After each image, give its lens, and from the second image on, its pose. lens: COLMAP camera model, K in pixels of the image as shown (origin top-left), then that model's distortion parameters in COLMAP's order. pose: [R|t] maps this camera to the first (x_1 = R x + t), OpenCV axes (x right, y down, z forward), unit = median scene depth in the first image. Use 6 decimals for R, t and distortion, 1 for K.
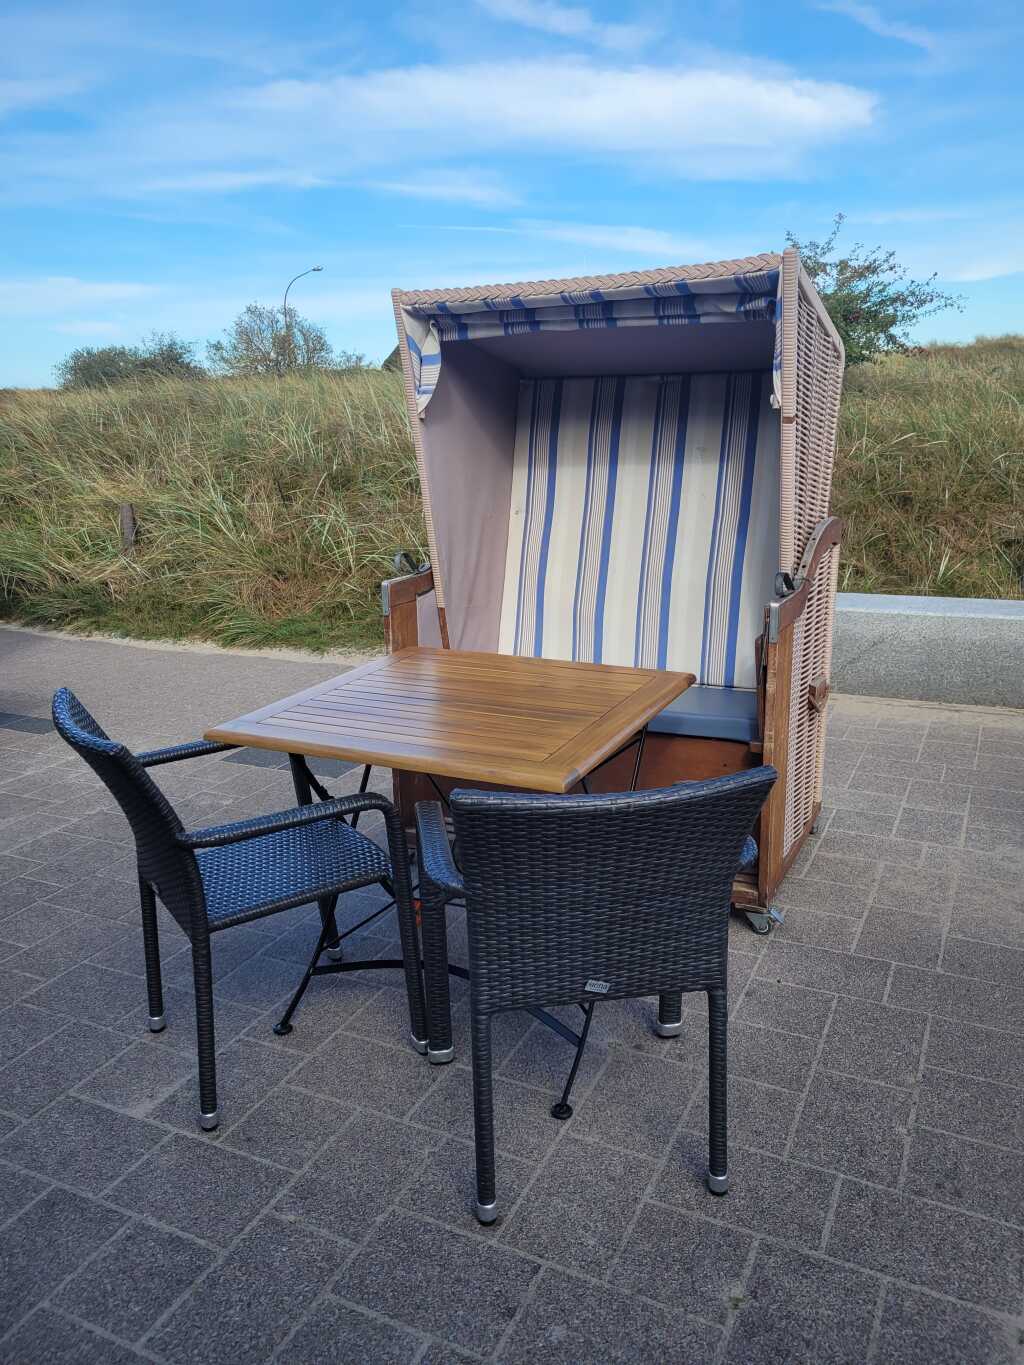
lens RADIAL K [[1035.2, 0, 495.5], [0, 1035.2, 700.3], [0, 0, 1]] dist [0.064348, -0.041277]
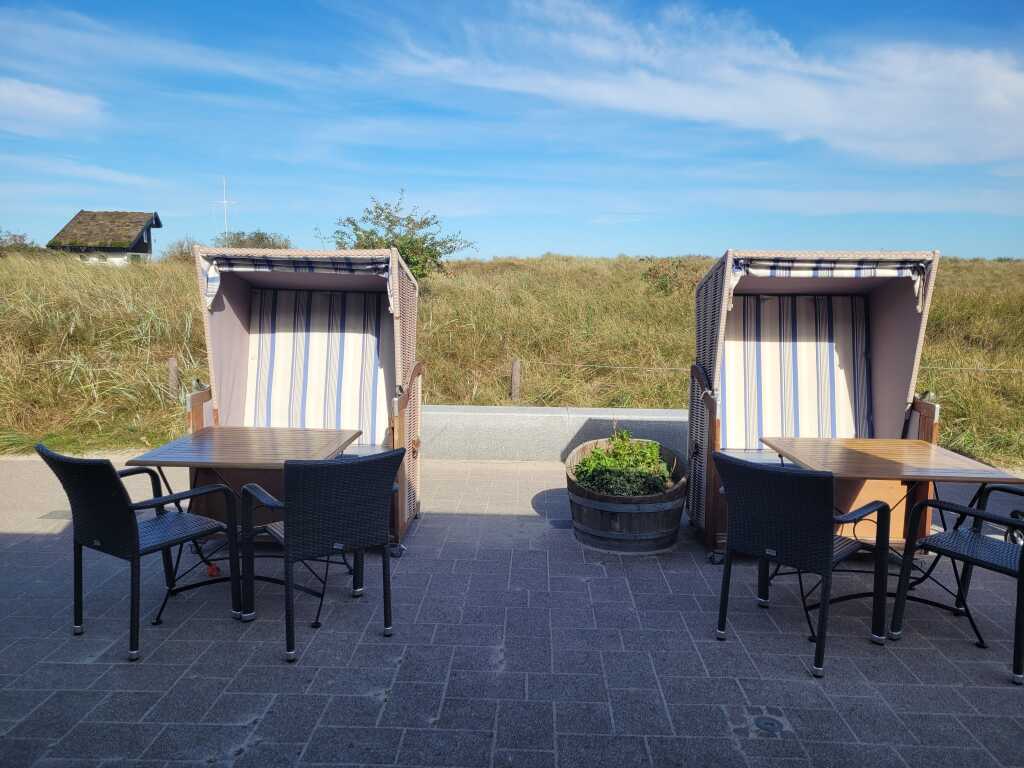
lens RADIAL K [[767.5, 0, 526.1], [0, 767.5, 398.9], [0, 0, 1]] dist [0.062980, -0.036150]
pose [[0.898783, -0.017232, 0.438055, -0.173825], [0.076270, 0.990135, -0.117538, 0.105771], [-0.431709, 0.139051, 0.891231, -0.503307]]
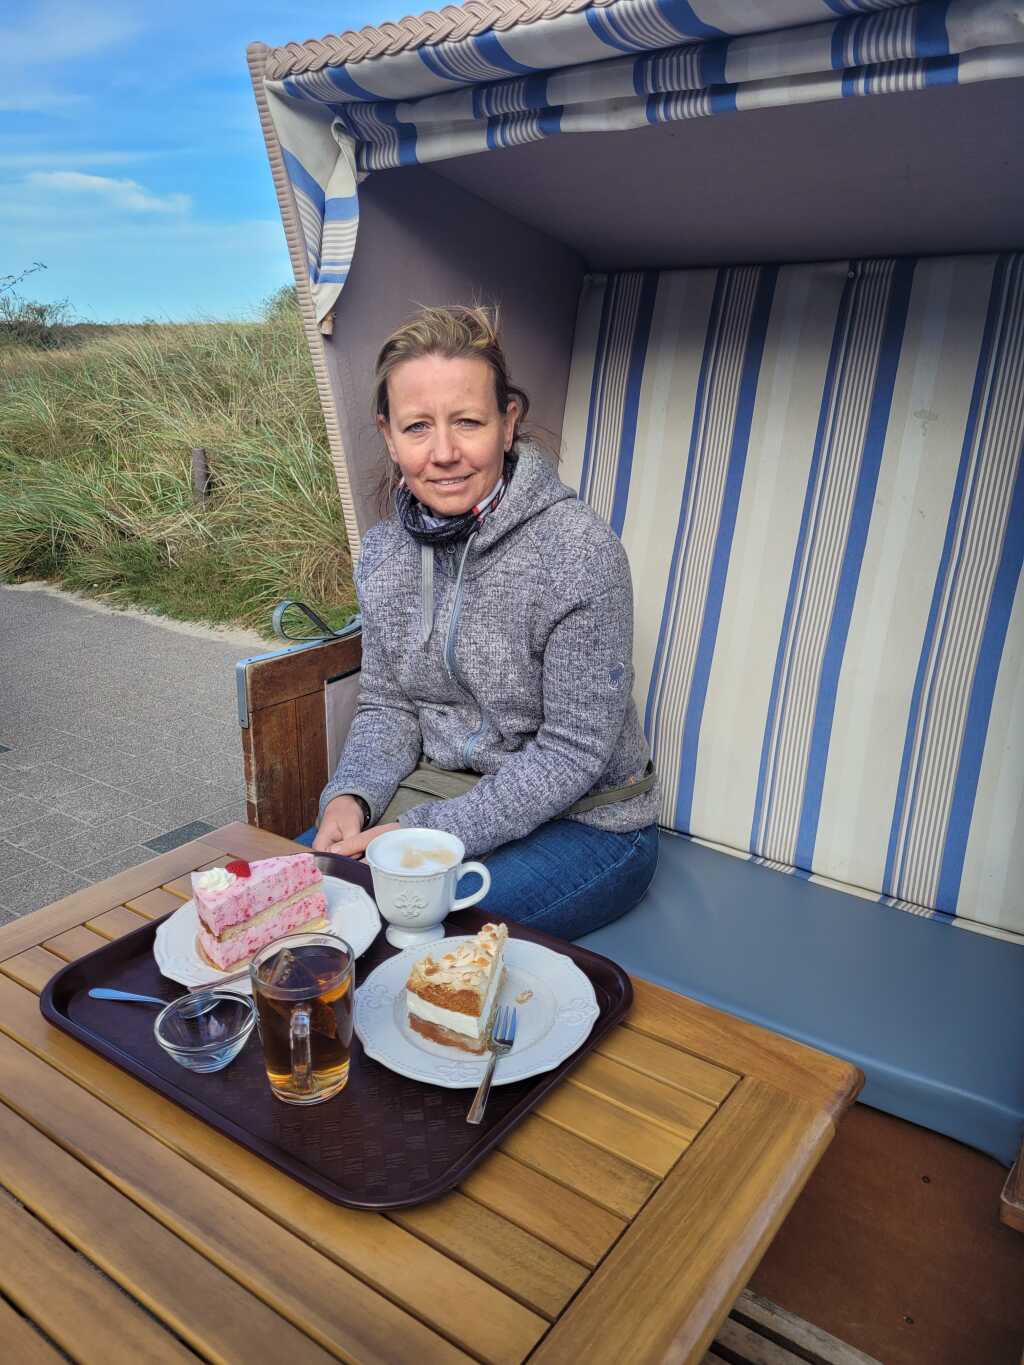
lens RADIAL K [[1023.1, 0, 511.8], [0, 1023.1, 659.2], [0, 0, 1]] dist [0.062980, -0.036150]
pose [[0.984957, 0.071685, -0.157226, 0.101240], [-0.069087, 0.997369, 0.021936, -0.138105], [0.158385, -0.010744, 0.987319, 0.543708]]
